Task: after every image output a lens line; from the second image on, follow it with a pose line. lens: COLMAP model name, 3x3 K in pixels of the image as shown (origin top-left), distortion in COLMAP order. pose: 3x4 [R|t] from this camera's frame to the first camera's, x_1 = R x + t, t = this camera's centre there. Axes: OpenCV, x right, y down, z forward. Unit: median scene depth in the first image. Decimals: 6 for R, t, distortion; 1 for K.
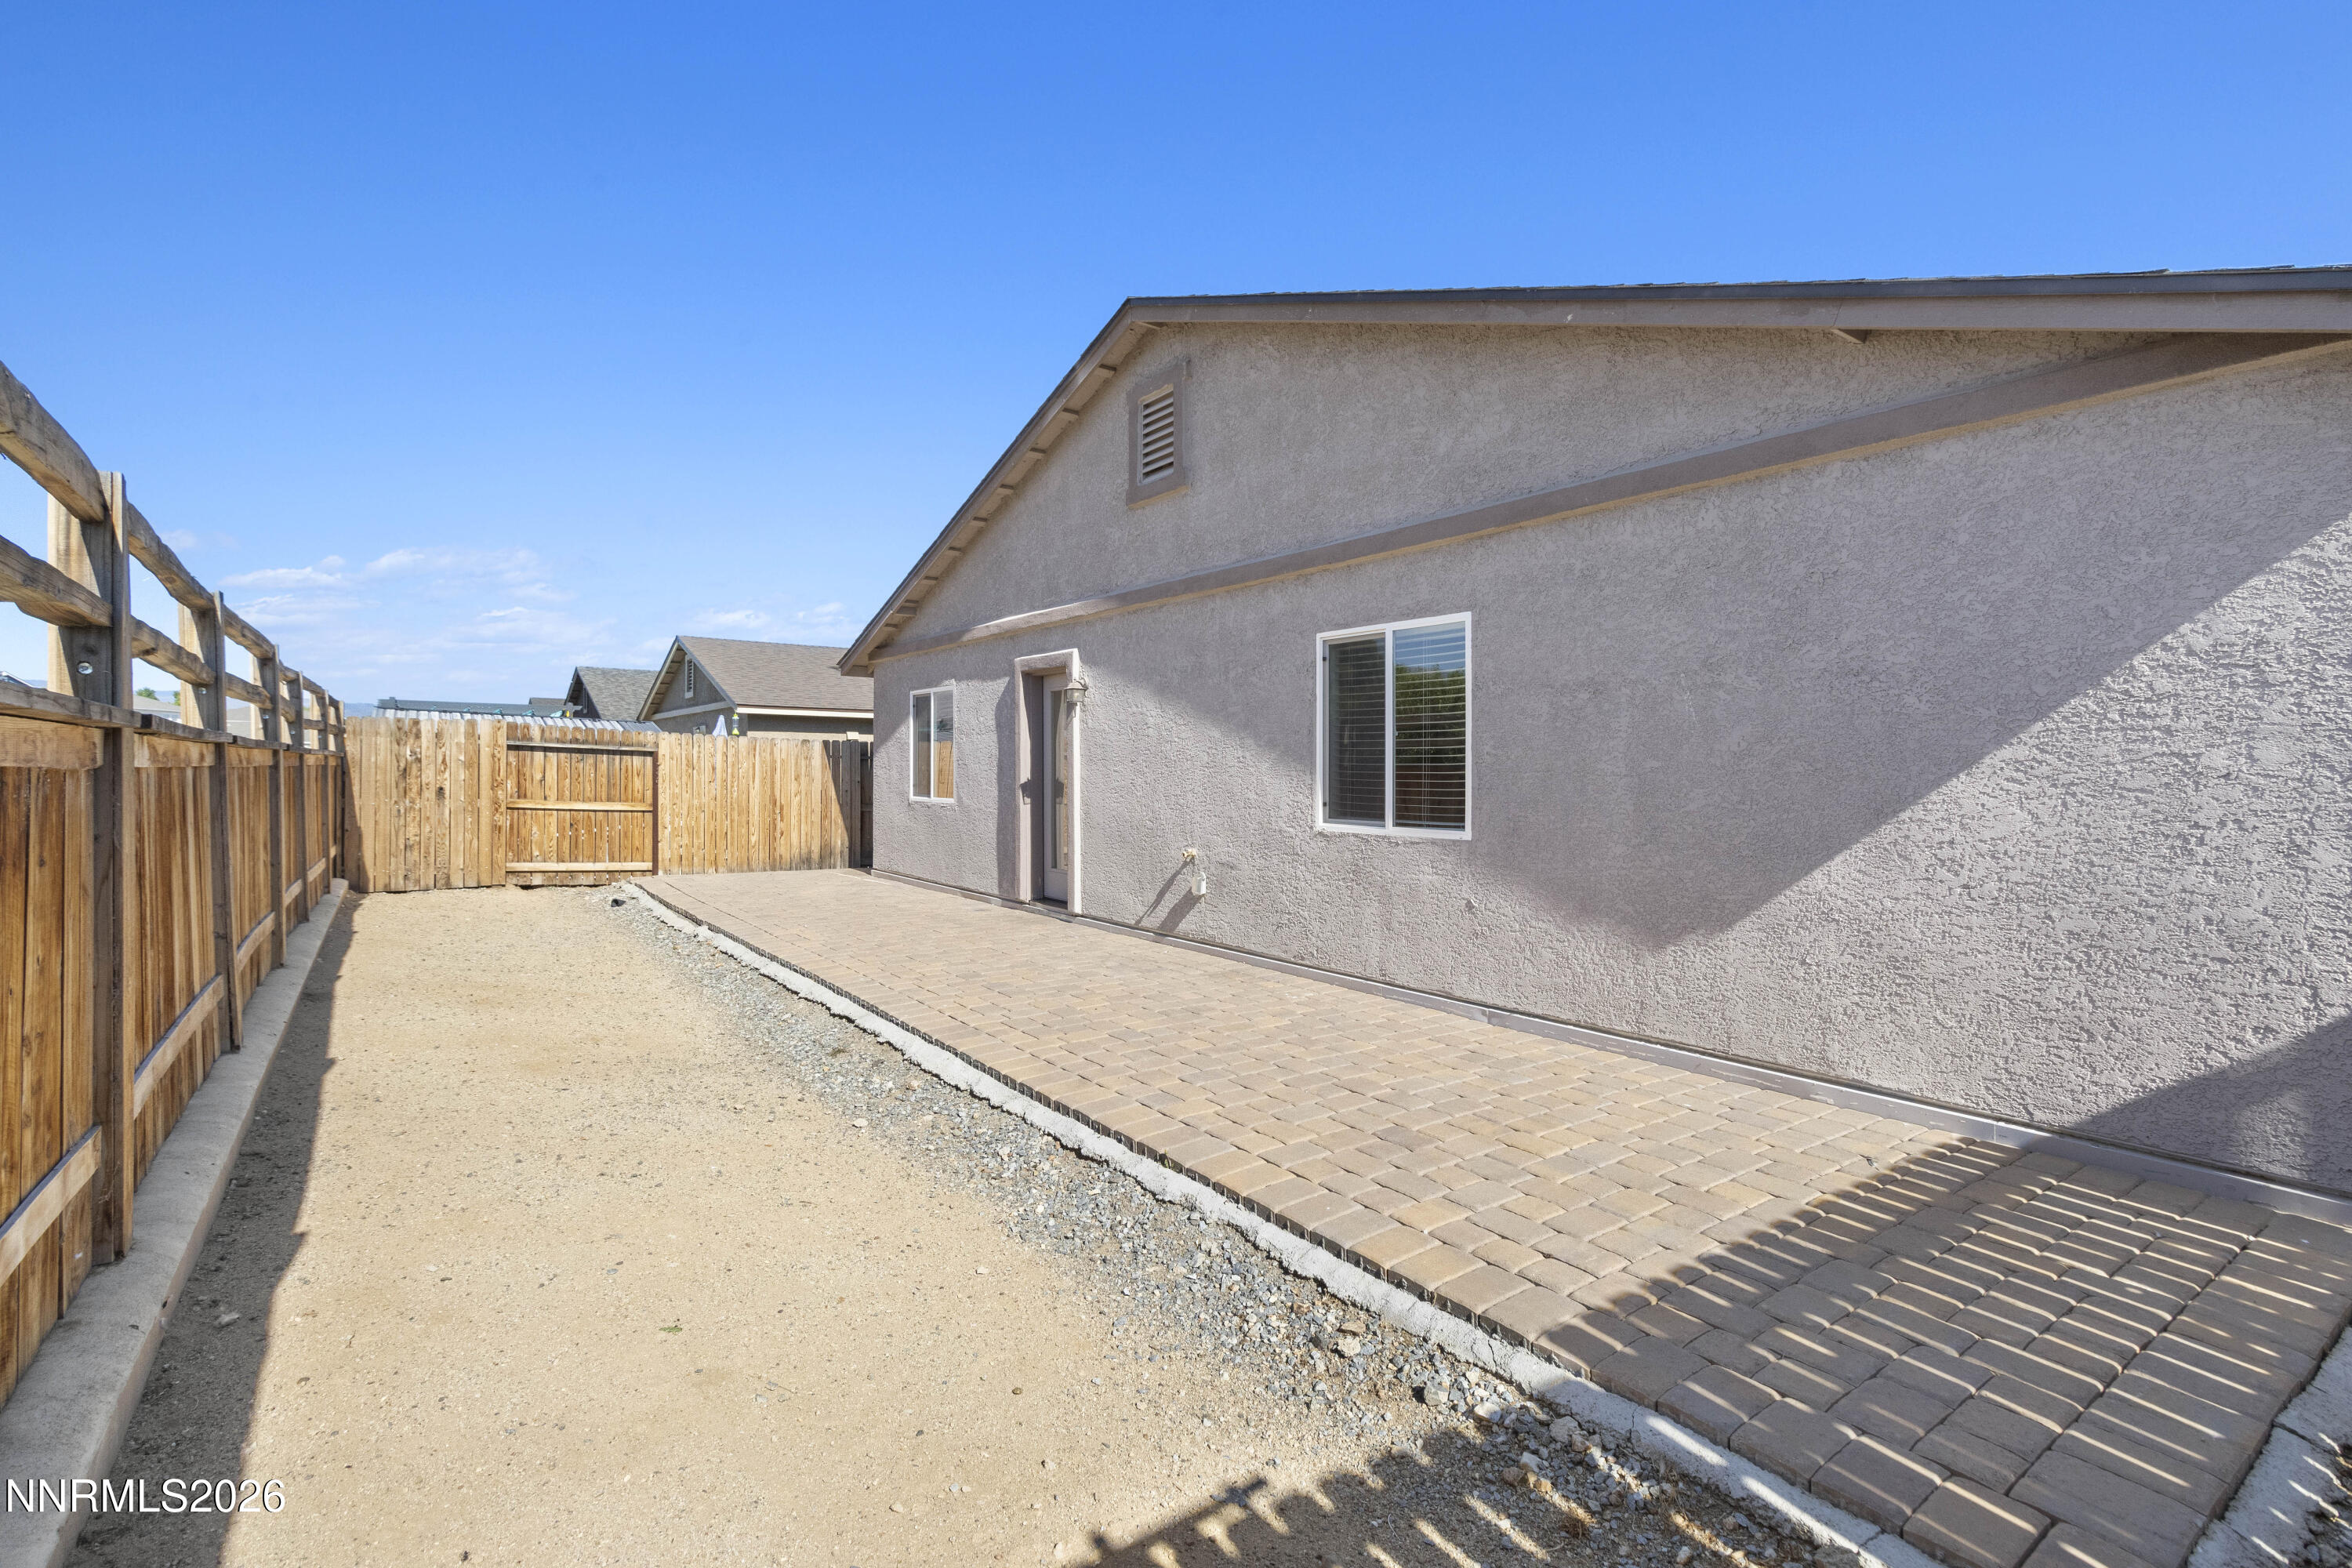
lens RADIAL K [[1015.7, 0, 1176.0], [0, 1015.7, 784.0], [0, 0, 1]] dist [0.001531, -0.000065]
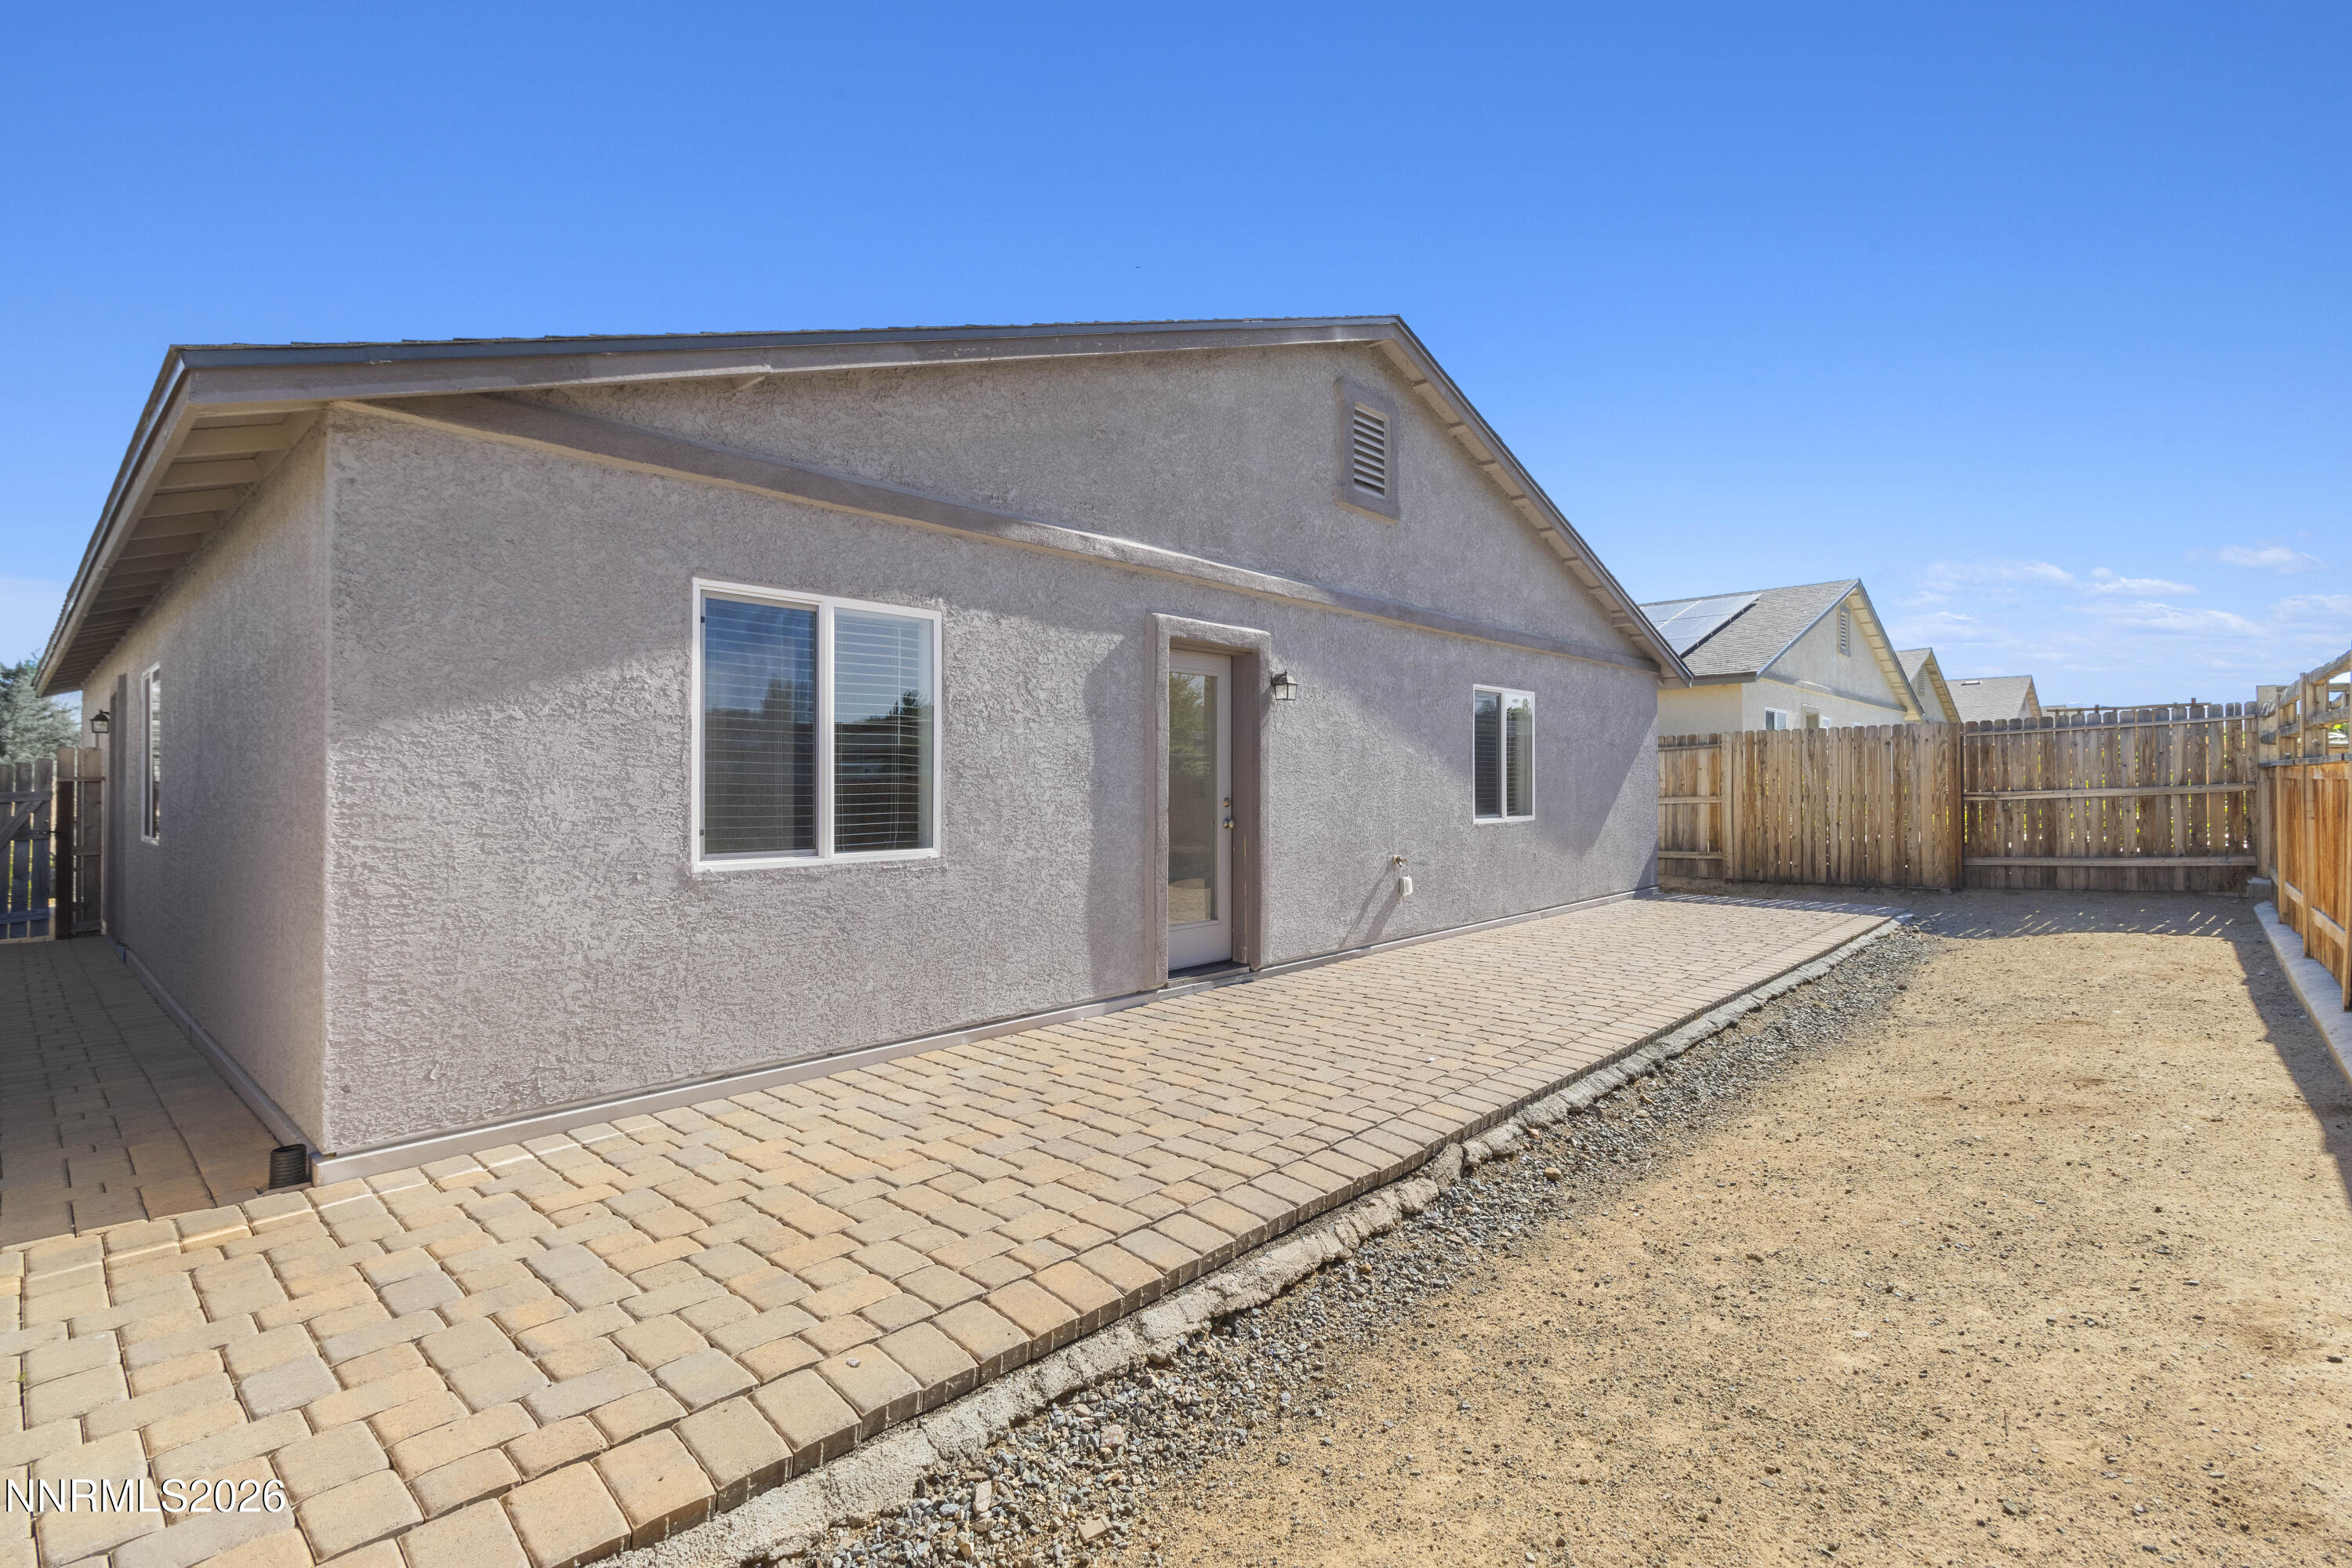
lens RADIAL K [[1096.1, 0, 1201.2], [0, 1096.1, 766.4], [0, 0, 1]] dist [-0.079212, -0.000007]
pose [[-0.180562, 0.009469, 0.983518, -0.992327], [0.013696, 0.999881, -0.007113, -0.023051], [-0.983468, 0.012186, -0.180670, 1.283903]]
